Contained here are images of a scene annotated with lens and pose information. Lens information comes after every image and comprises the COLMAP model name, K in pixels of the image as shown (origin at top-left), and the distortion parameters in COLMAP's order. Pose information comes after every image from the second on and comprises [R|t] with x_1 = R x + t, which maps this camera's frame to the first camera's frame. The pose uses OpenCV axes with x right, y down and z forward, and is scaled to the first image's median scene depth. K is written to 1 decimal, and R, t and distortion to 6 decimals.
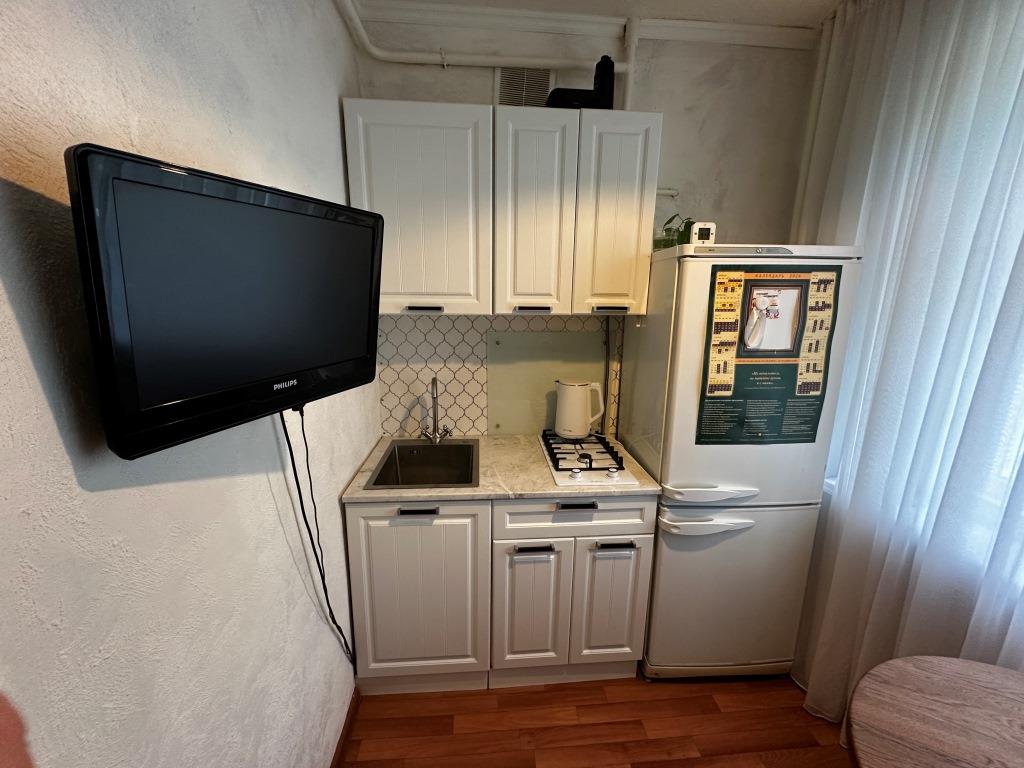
lens RADIAL K [[406.9, 0, 511.5], [0, 406.9, 383.3], [0, 0, 1]] dist [-0.003507, 0.000457]
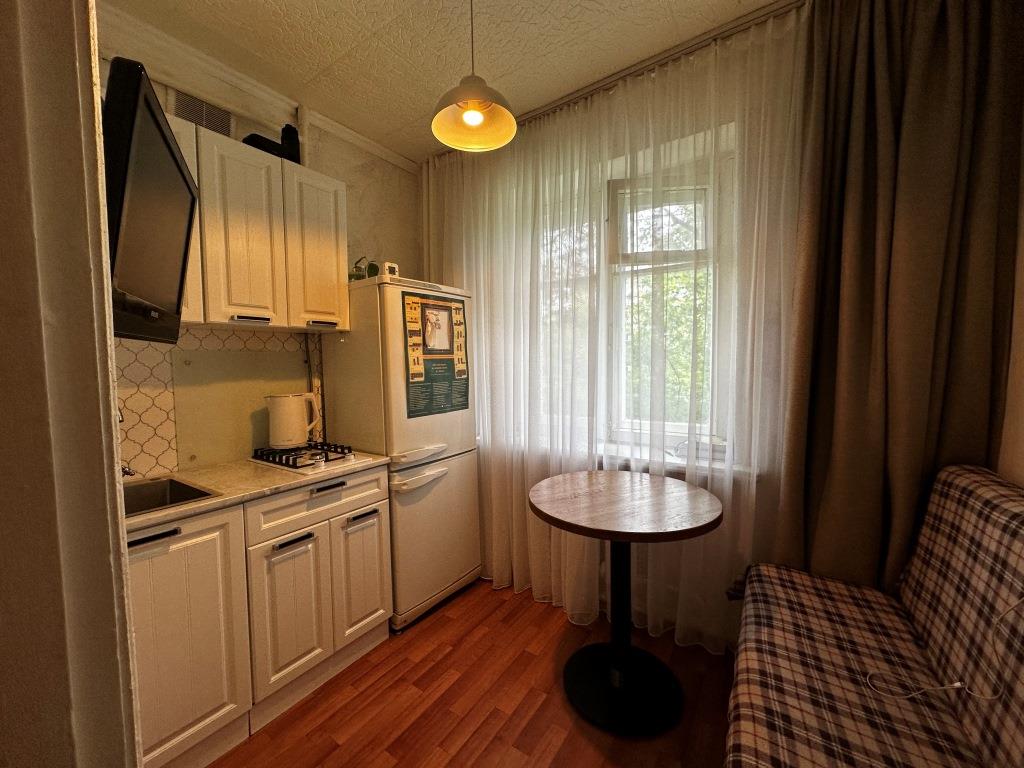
lens RADIAL K [[406.9, 0, 510.7], [0, 406.9, 381.5], [0, 0, 1]] dist [-0.003507, 0.000457]
pose [[0.625856, -0.058818, 0.777718, -0.385841], [0.190188, 0.978561, -0.079043, 0.201452], [-0.756395, 0.197382, 0.623624, -0.140056]]
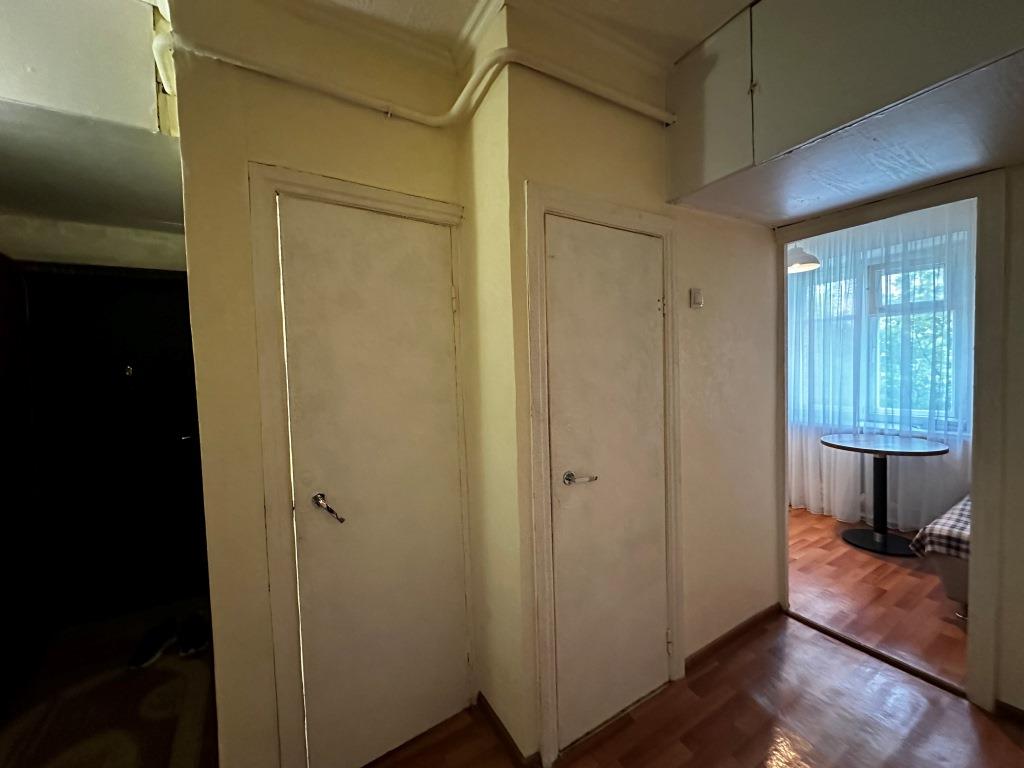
lens RADIAL K [[406.9, 0, 517.2], [0, 406.9, 393.6], [0, 0, 1]] dist [-0.003507, 0.000457]
pose [[0.894273, -0.054447, 0.444196, -1.918972], [0.136891, 0.978276, -0.155684, 0.292009], [-0.426070, 0.200031, 0.882299, -0.708222]]
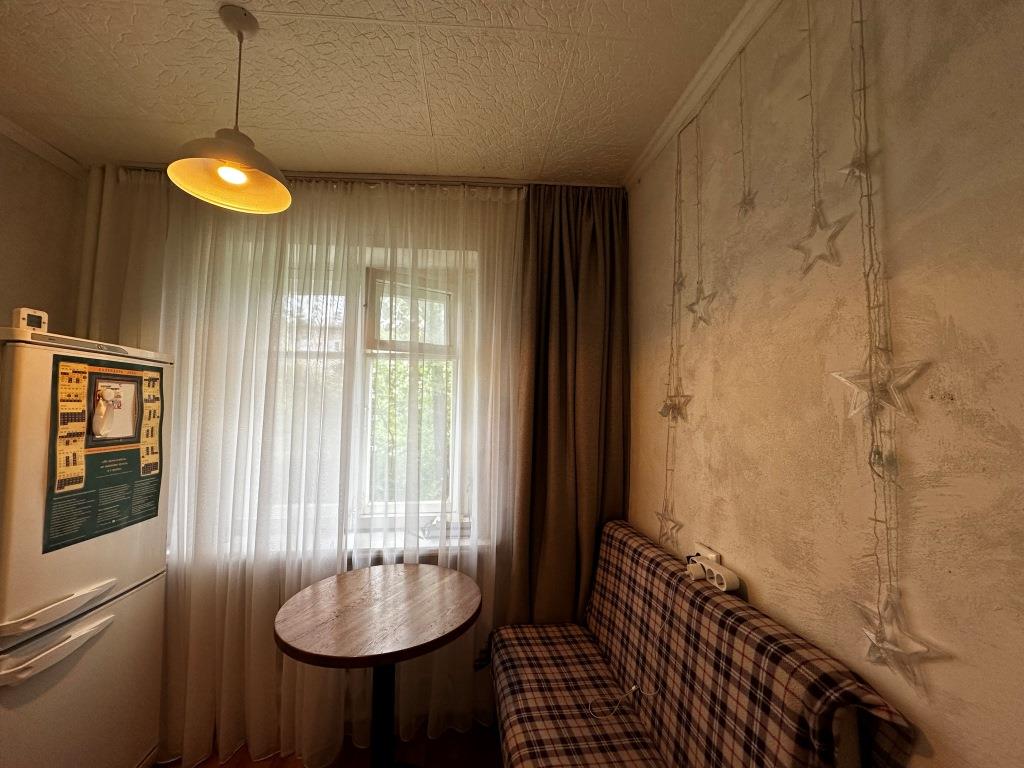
lens RADIAL K [[406.9, 0, 511.2], [0, 406.9, 383.1], [0, 0, 1]] dist [-0.003507, 0.000457]
pose [[-0.018857, 0.059033, 0.998078, -0.443143], [0.213261, 0.975520, -0.053670, 0.054580], [-0.976813, 0.211839, -0.030985, -0.019471]]
